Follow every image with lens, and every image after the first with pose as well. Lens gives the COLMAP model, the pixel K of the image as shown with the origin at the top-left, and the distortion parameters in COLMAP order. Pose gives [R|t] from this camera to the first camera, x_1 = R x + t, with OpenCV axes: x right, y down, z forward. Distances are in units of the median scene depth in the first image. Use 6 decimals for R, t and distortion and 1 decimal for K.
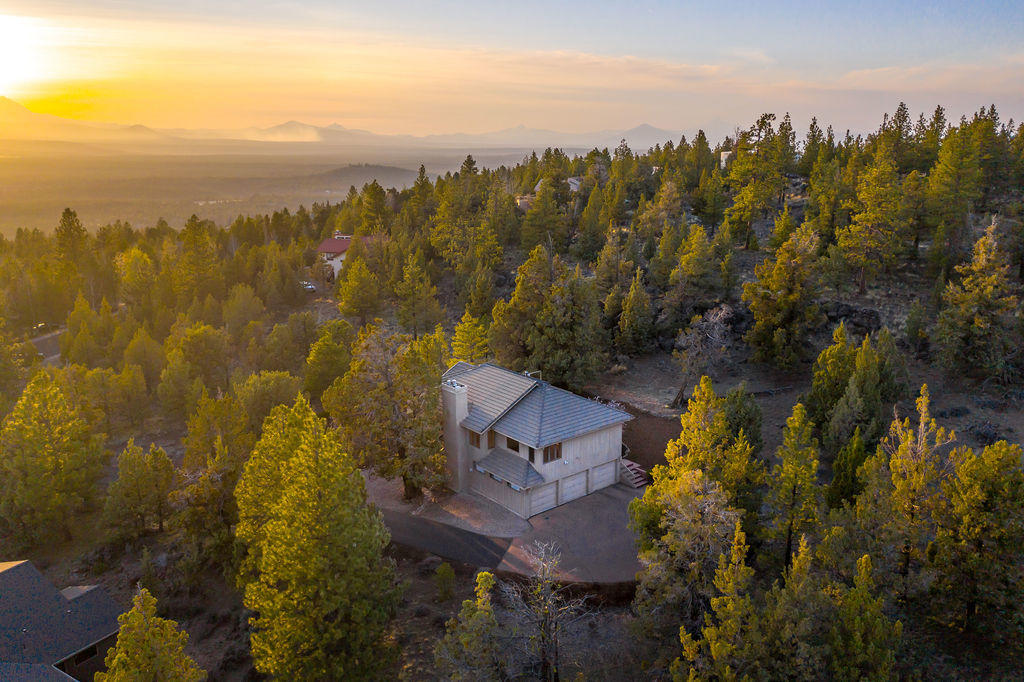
lens RADIAL K [[808.4, 0, 514.5], [0, 808.4, 339.8], [0, 0, 1]] dist [-0.016295, 0.022882]
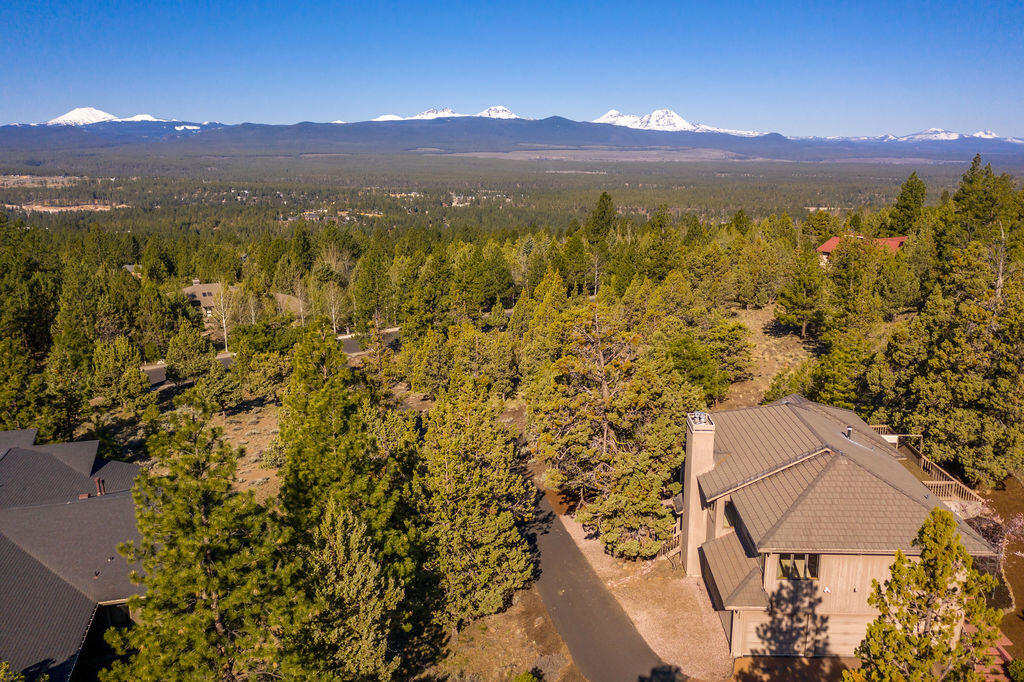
lens RADIAL K [[808.4, 0, 515.2], [0, 808.4, 340.9], [0, 0, 1]] dist [-0.016295, 0.022882]
pose [[0.748304, 0.158237, -0.644206, 0.152455], [-0.163354, 0.985183, 0.052242, -0.012216], [0.642928, 0.066141, 0.763066, 0.249591]]
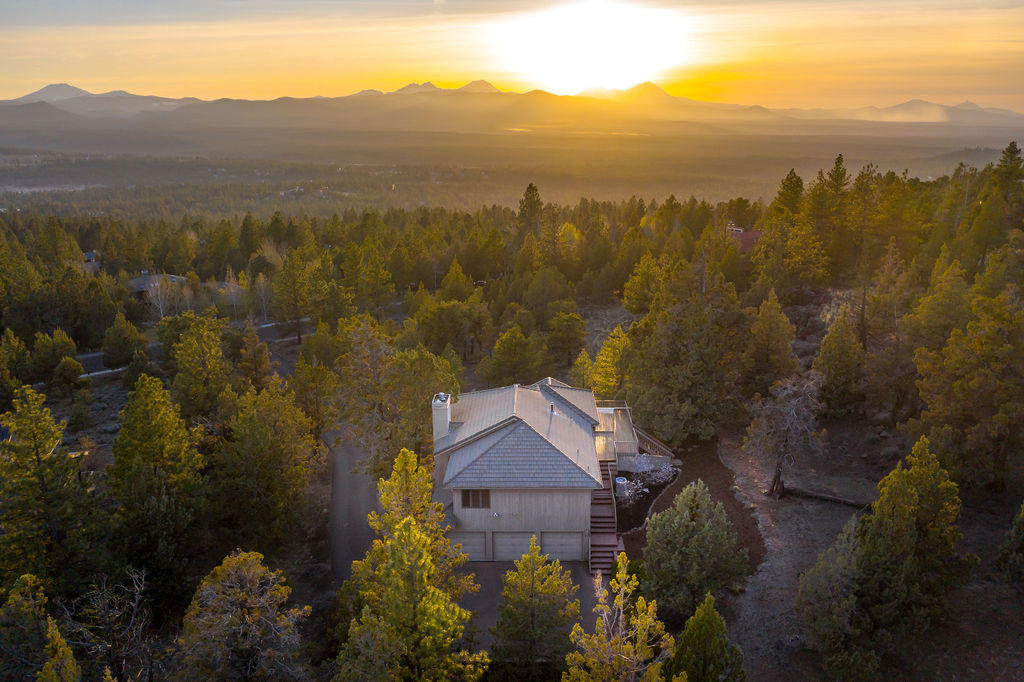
lens RADIAL K [[808.4, 0, 516.6], [0, 808.4, 341.3], [0, 0, 1]] dist [-0.016295, 0.022882]
pose [[0.762878, 0.169576, -0.623908, 0.366999], [-0.153868, 0.984884, 0.079547, -0.063160], [0.627966, 0.035315, 0.777439, 0.214628]]
